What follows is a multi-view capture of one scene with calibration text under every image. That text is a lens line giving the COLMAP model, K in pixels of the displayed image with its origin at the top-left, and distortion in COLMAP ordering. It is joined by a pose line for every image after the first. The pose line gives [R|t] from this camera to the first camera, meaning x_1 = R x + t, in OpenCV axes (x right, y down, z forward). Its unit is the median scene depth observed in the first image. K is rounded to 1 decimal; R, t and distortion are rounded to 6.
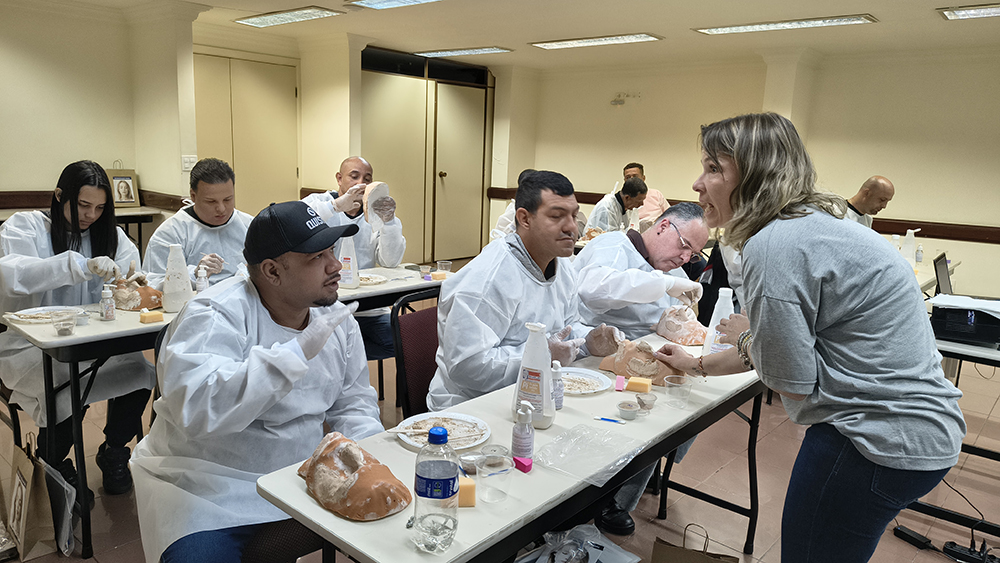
lens RADIAL K [[691.0, 0, 499.7], [0, 691.0, 280.2], [0, 0, 1]] dist [-0.007887, 0.008291]
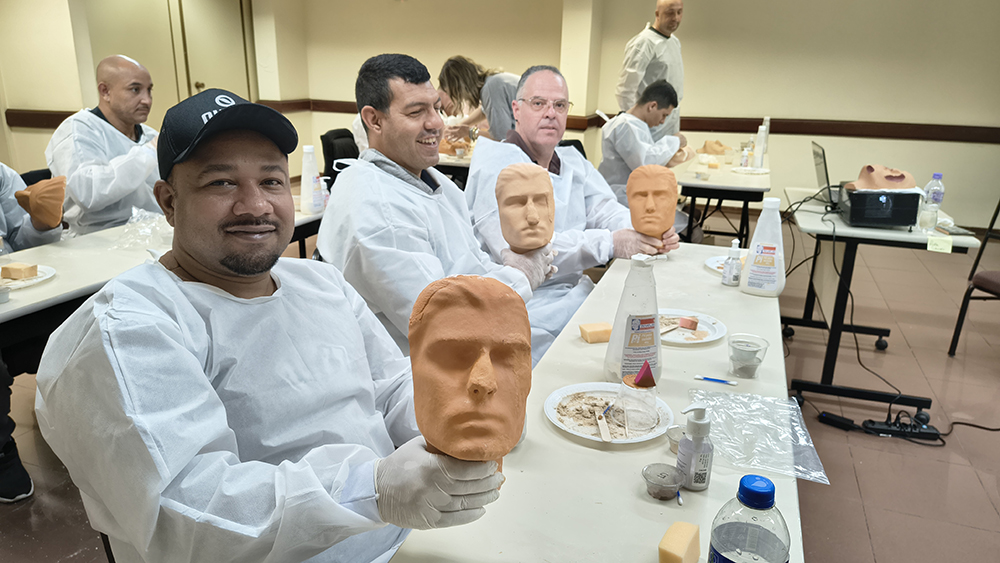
lens RADIAL K [[691.0, 0, 499.1], [0, 691.0, 283.0], [0, 0, 1]] dist [-0.007887, 0.008291]
pose [[0.936592, -0.133478, 0.324005, -0.144708], [0.092948, 0.986122, 0.137565, -0.001906], [-0.337870, -0.098727, 0.936000, 0.268492]]
